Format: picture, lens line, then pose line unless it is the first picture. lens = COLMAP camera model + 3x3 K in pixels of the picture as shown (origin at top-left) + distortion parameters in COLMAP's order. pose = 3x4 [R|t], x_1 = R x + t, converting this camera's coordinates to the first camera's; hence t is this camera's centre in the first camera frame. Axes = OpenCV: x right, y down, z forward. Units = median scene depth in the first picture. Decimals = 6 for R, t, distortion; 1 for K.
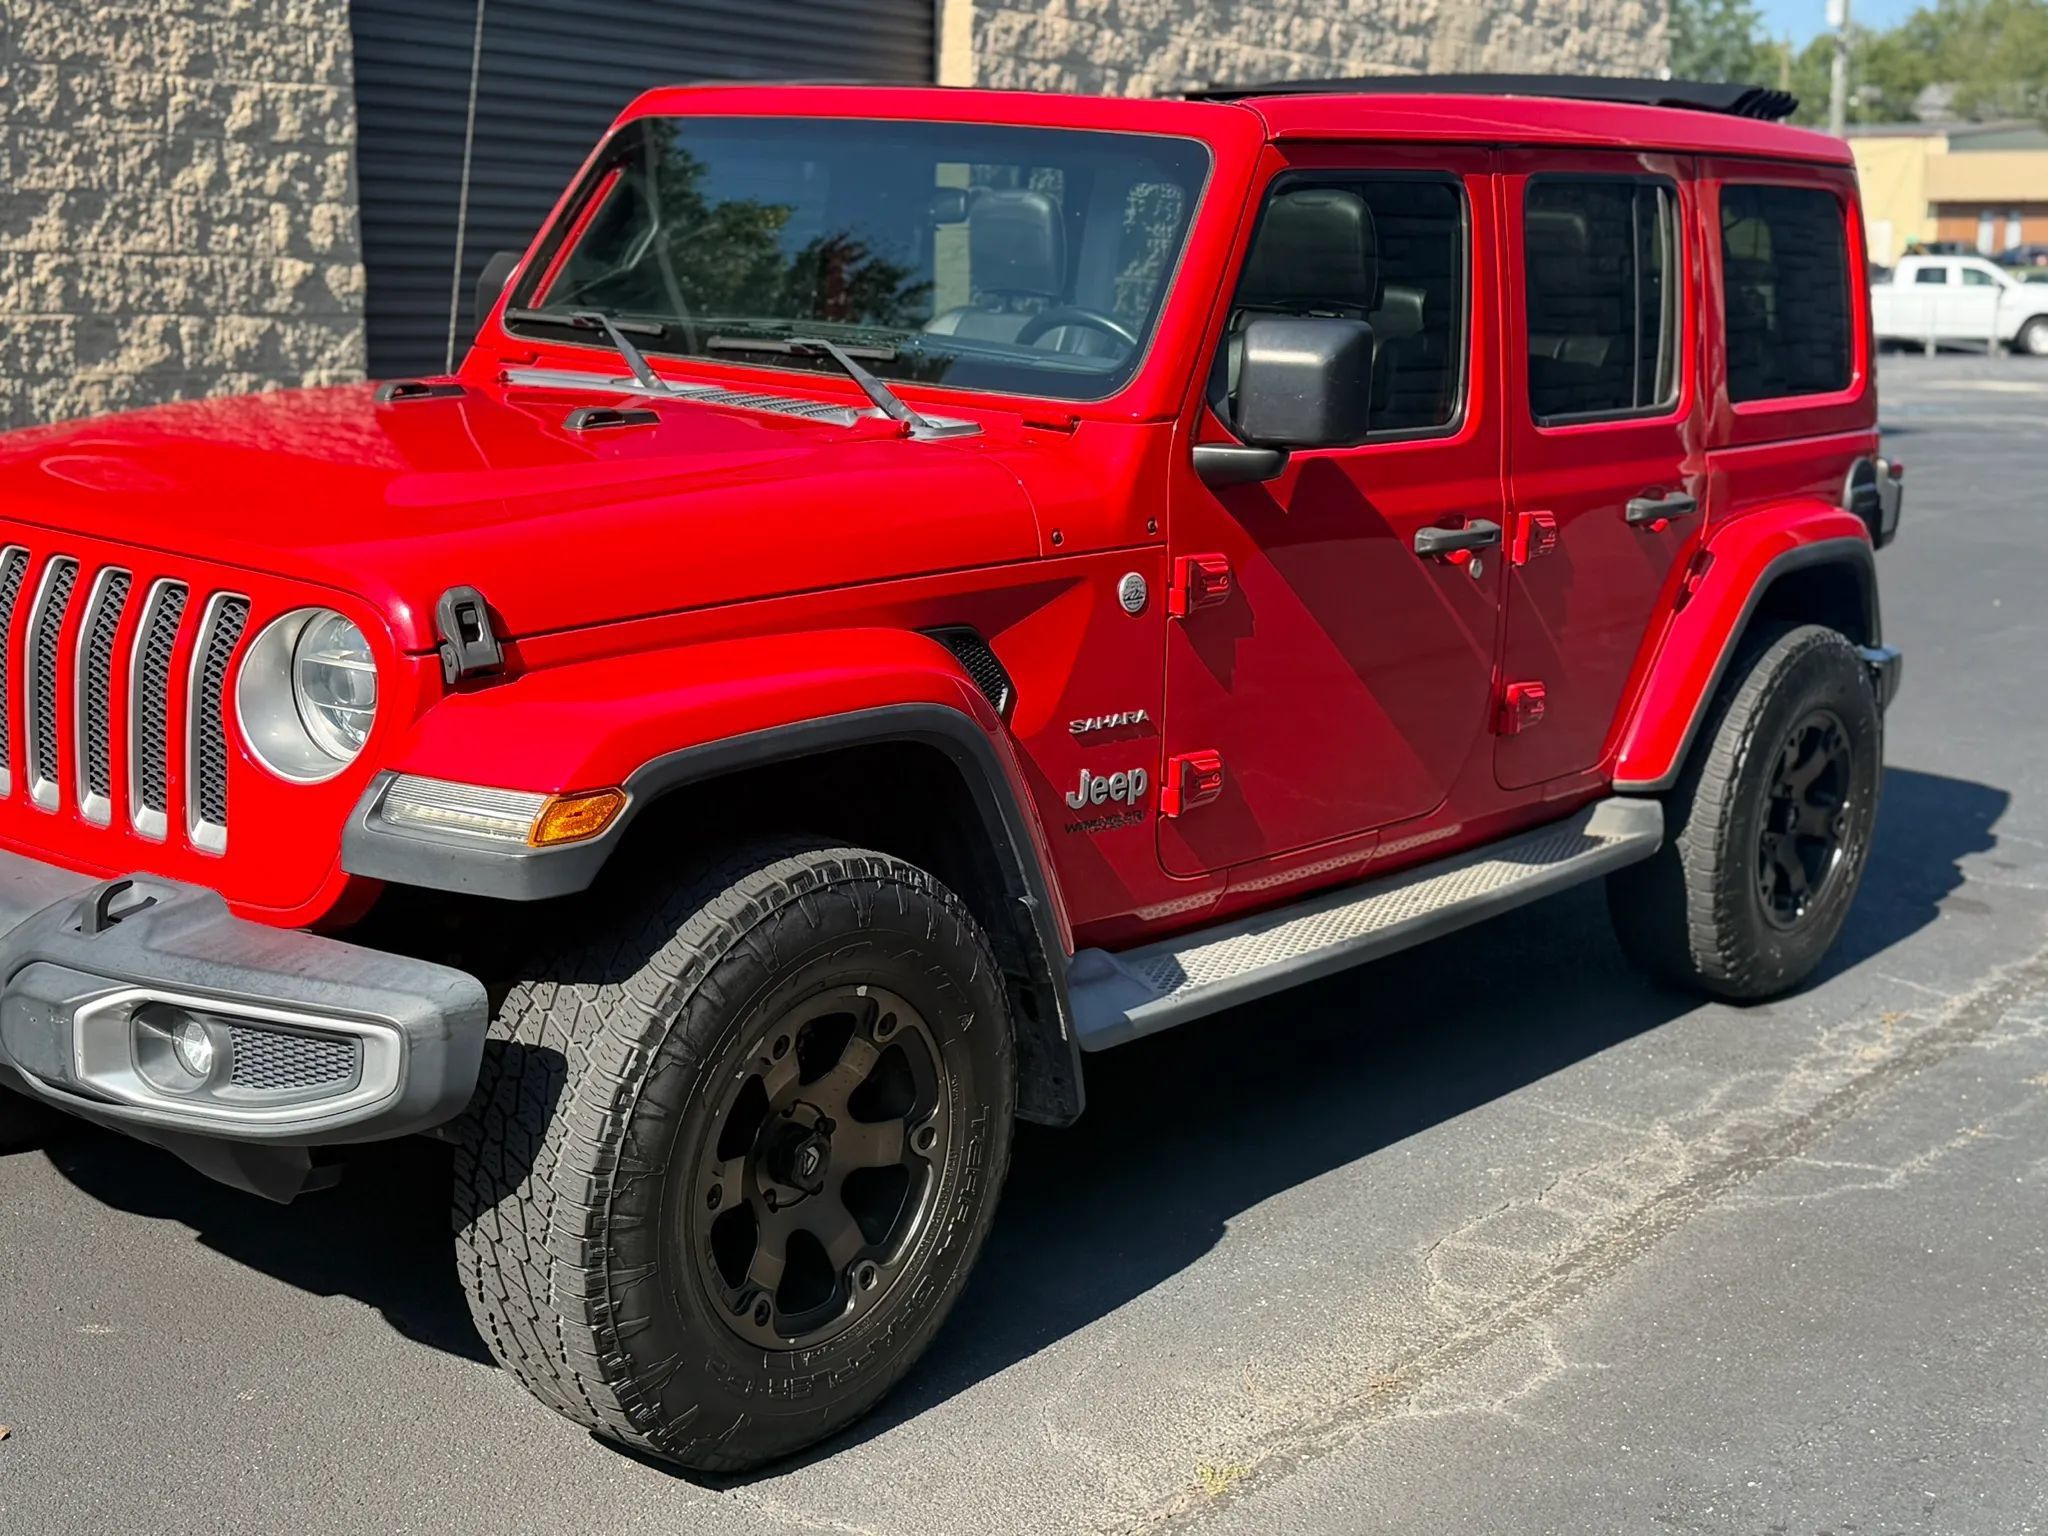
lens RADIAL K [[2739.7, 0, 1024.0], [0, 2739.7, 768.0], [0, 0, 1]] dist [0.231449, -0.587112]
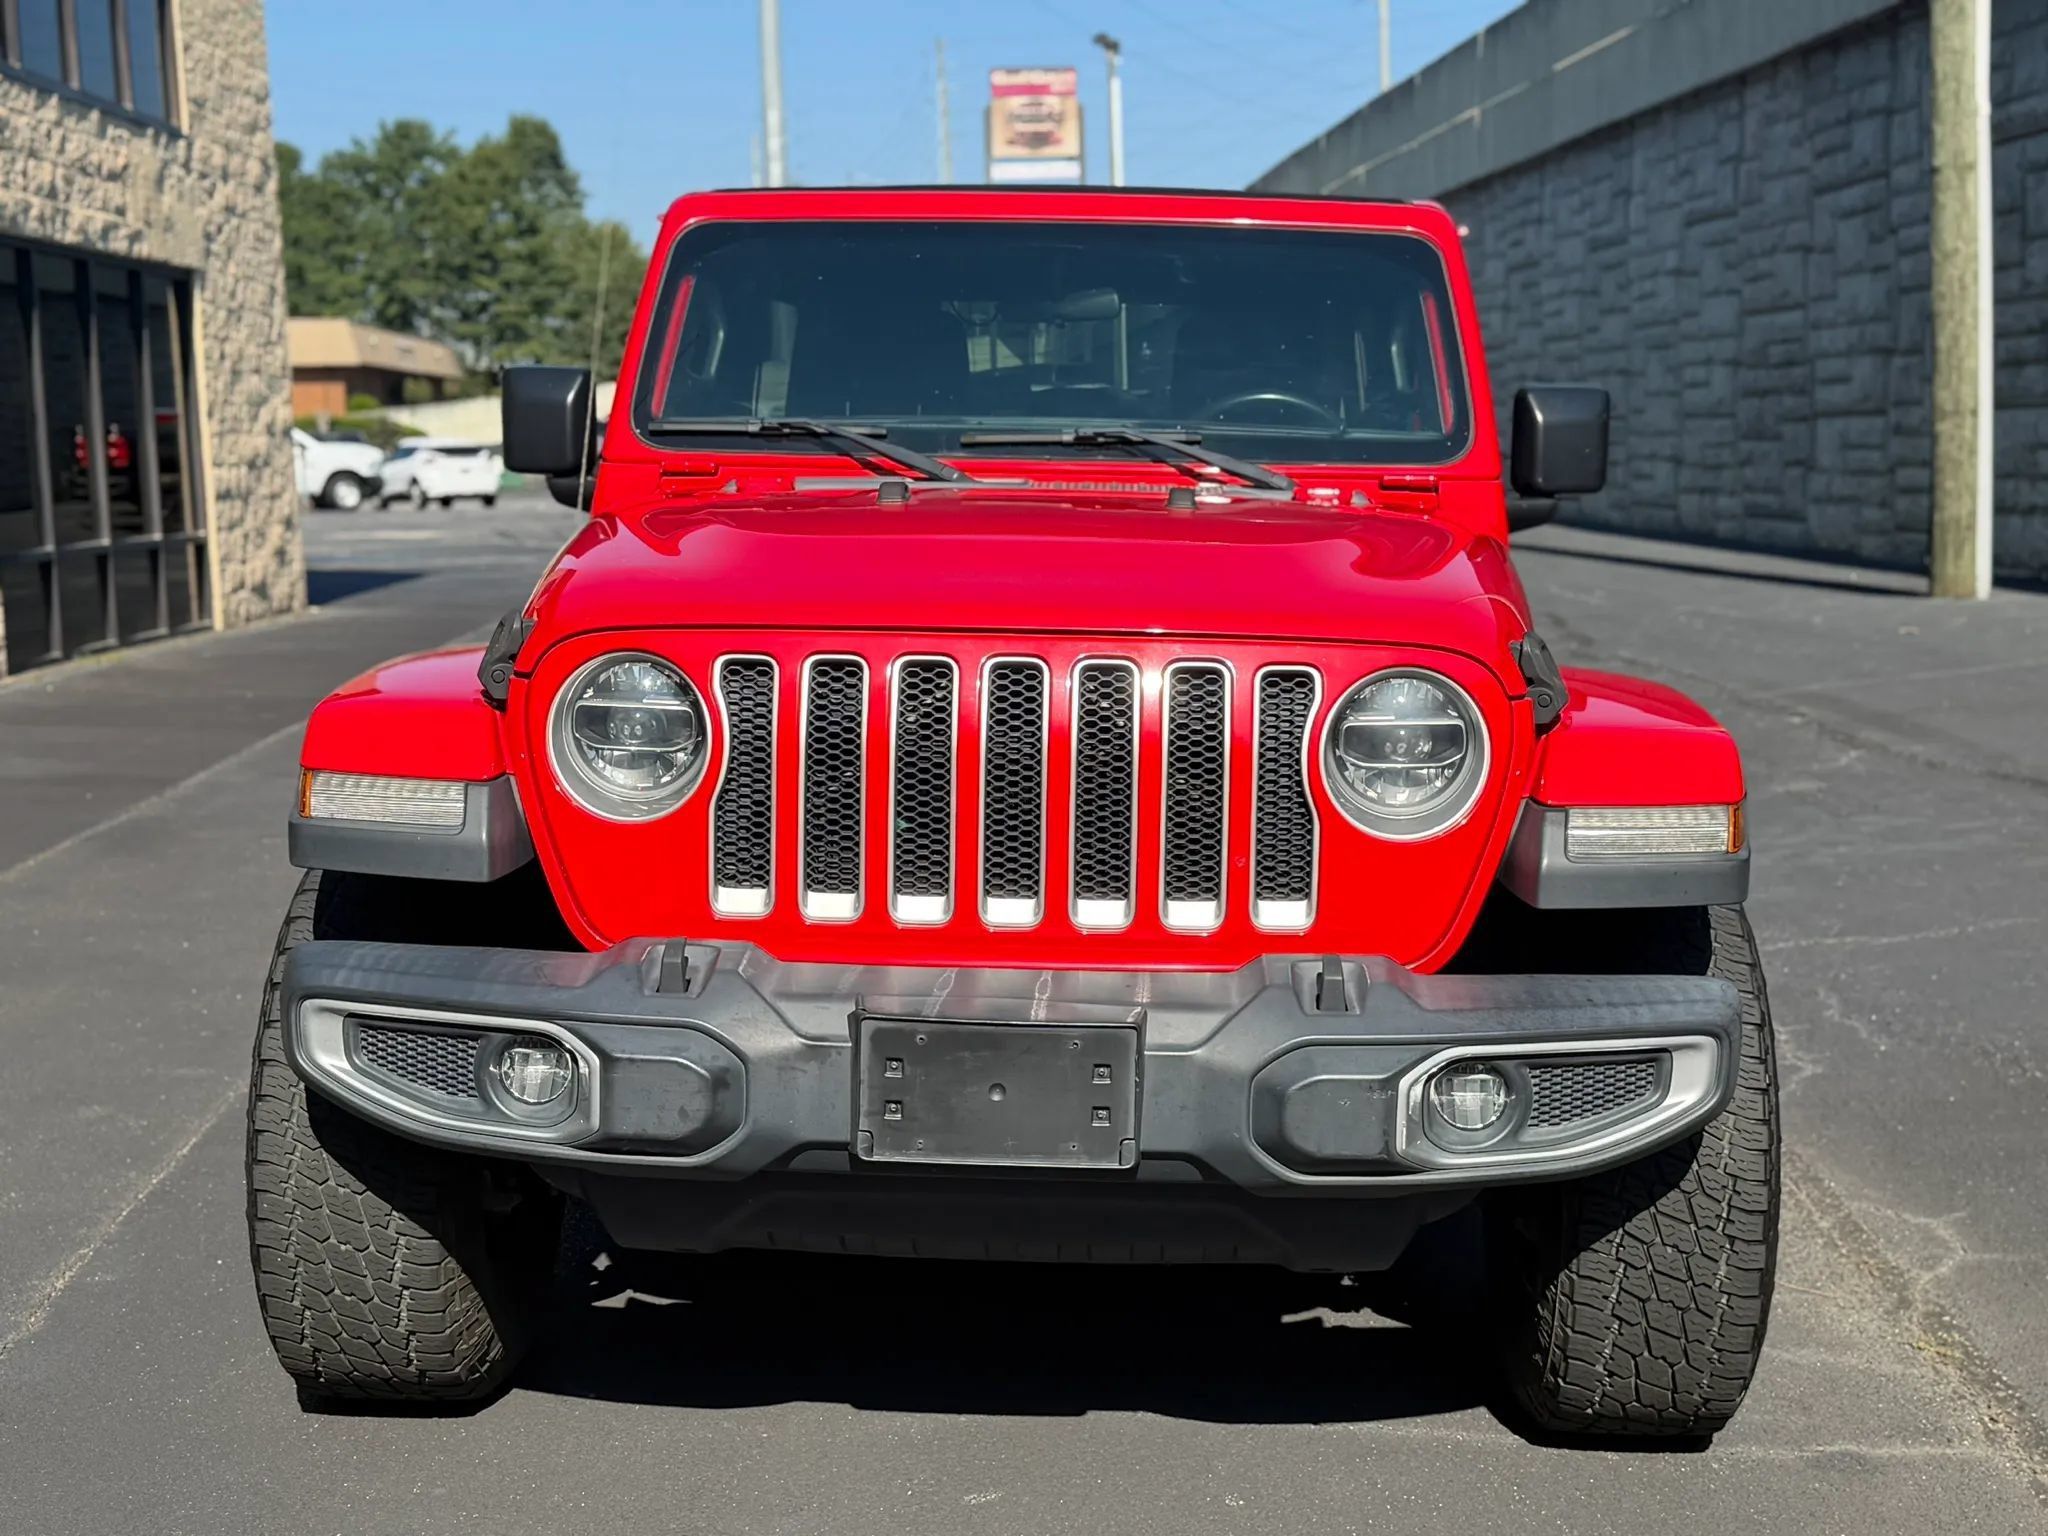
lens RADIAL K [[2729.0, 0, 1032.7], [0, 2729.0, 773.9], [0, 0, 1]] dist [0.241113, -0.613184]
pose [[0.801692, -0.110169, 0.587497, -0.347503], [0.143179, 0.989648, -0.009799, -0.010383], [-0.580336, 0.091973, 0.809167, 0.095967]]
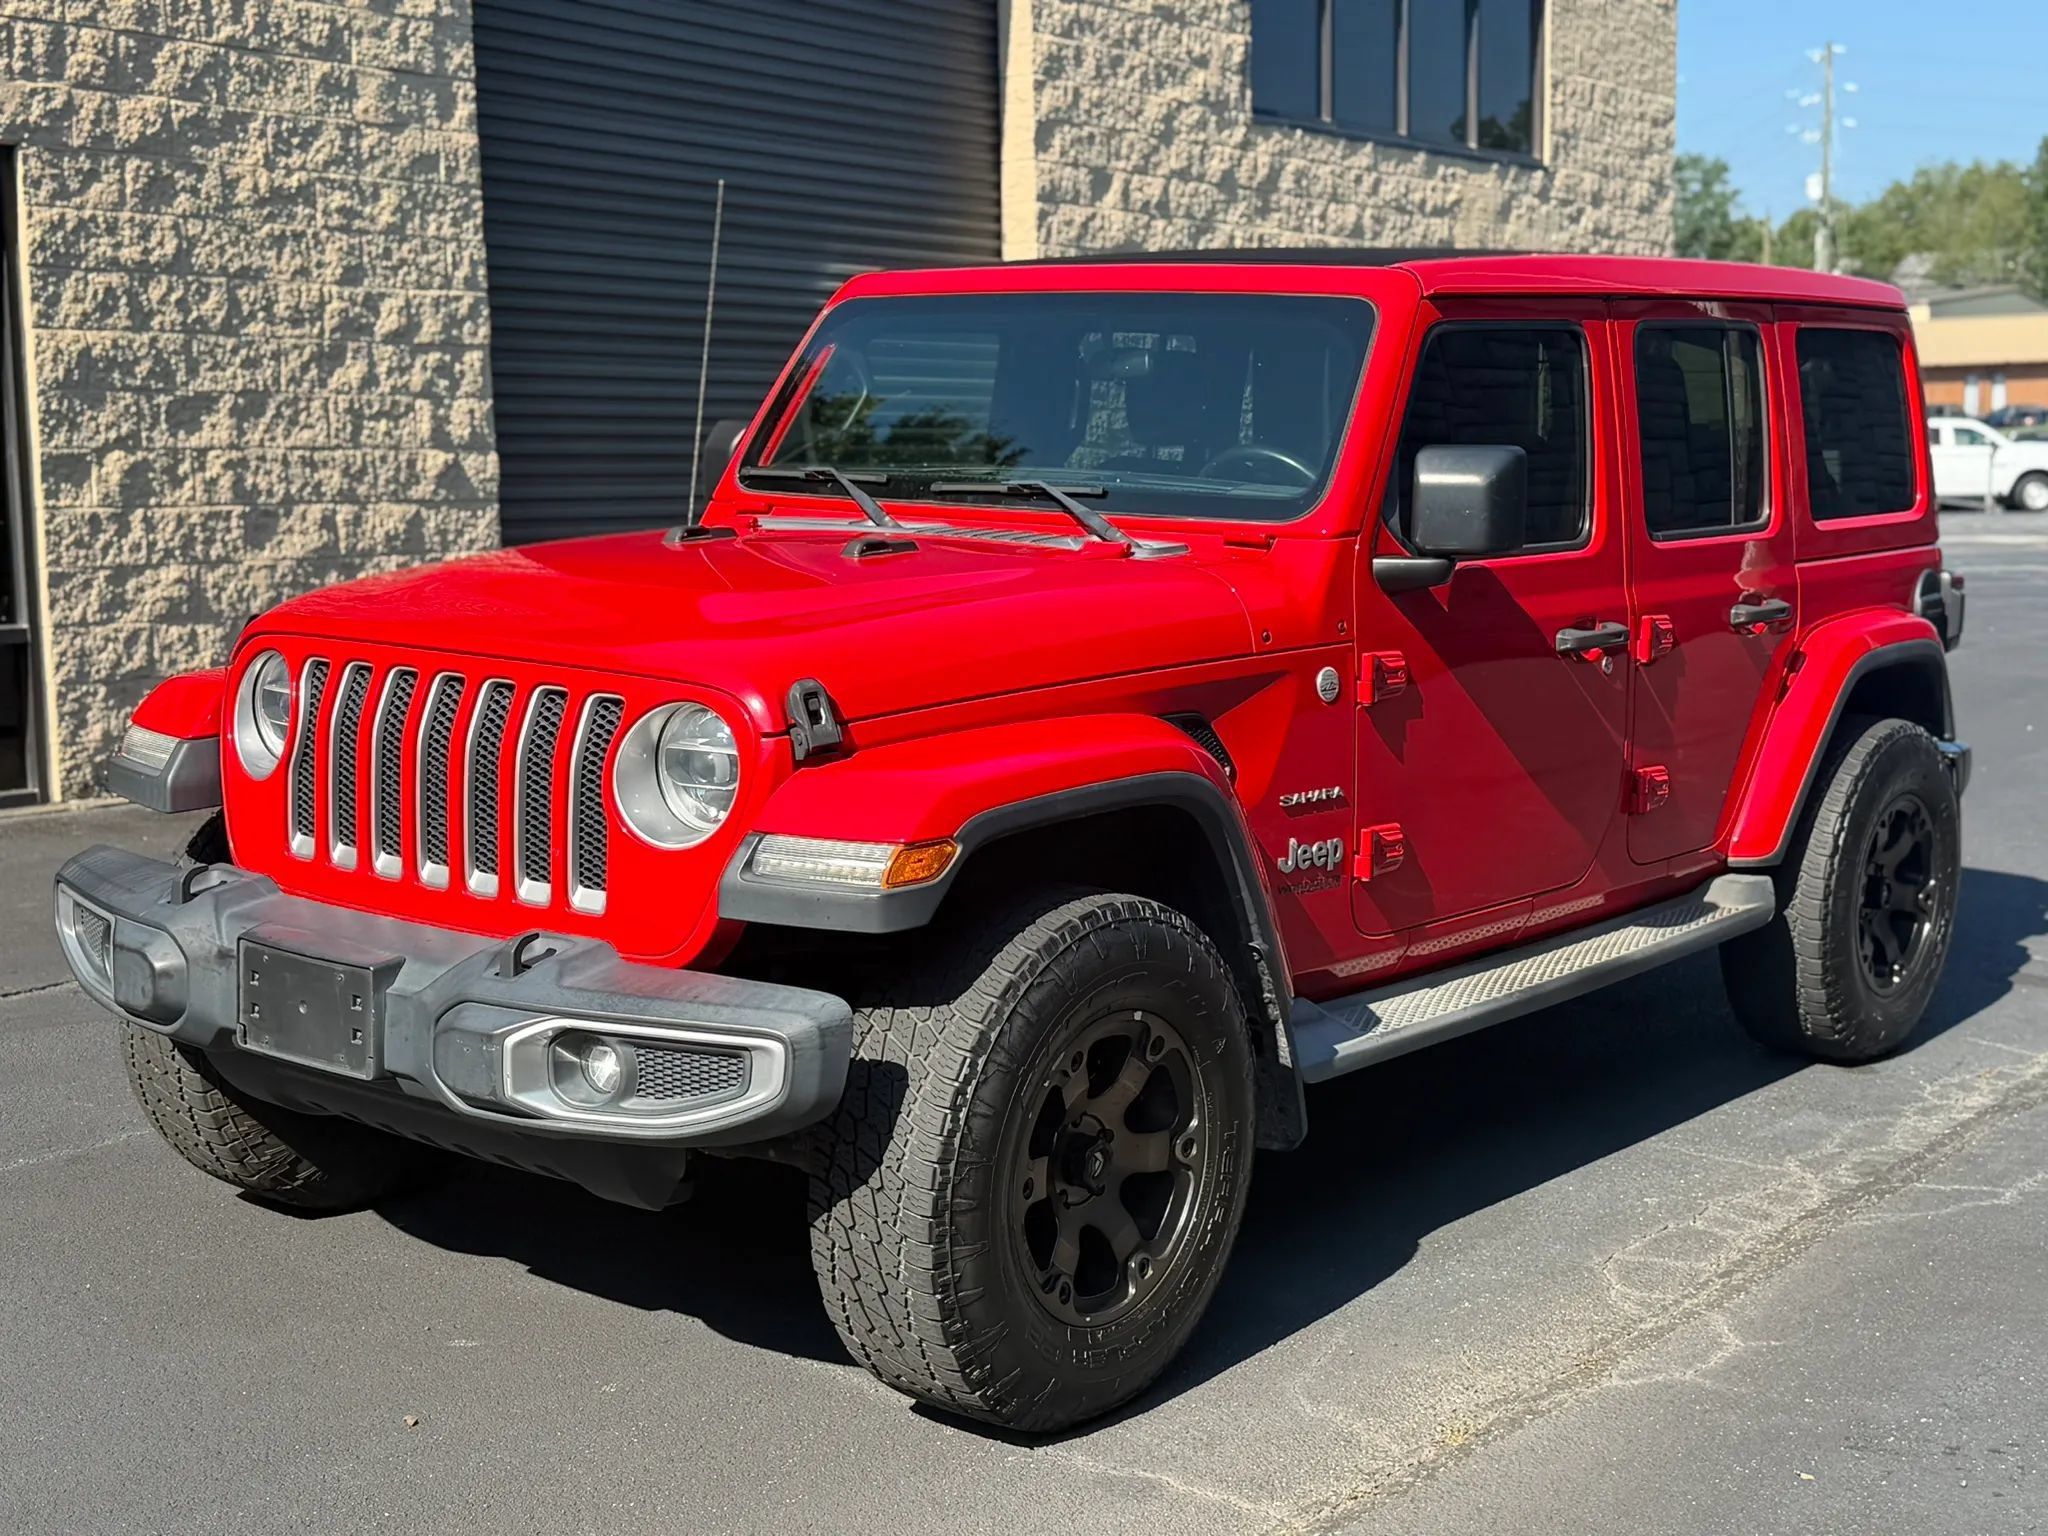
lens RADIAL K [[2729.0, 0, 1032.7], [0, 2729.0, 773.9], [0, 0, 1]] dist [0.241113, -0.613184]
pose [[0.999570, -0.029320, 0.000192, -0.038056], [0.029272, 0.997526, -0.063918, 0.019415], [0.001683, 0.063896, 0.997955, -0.064920]]
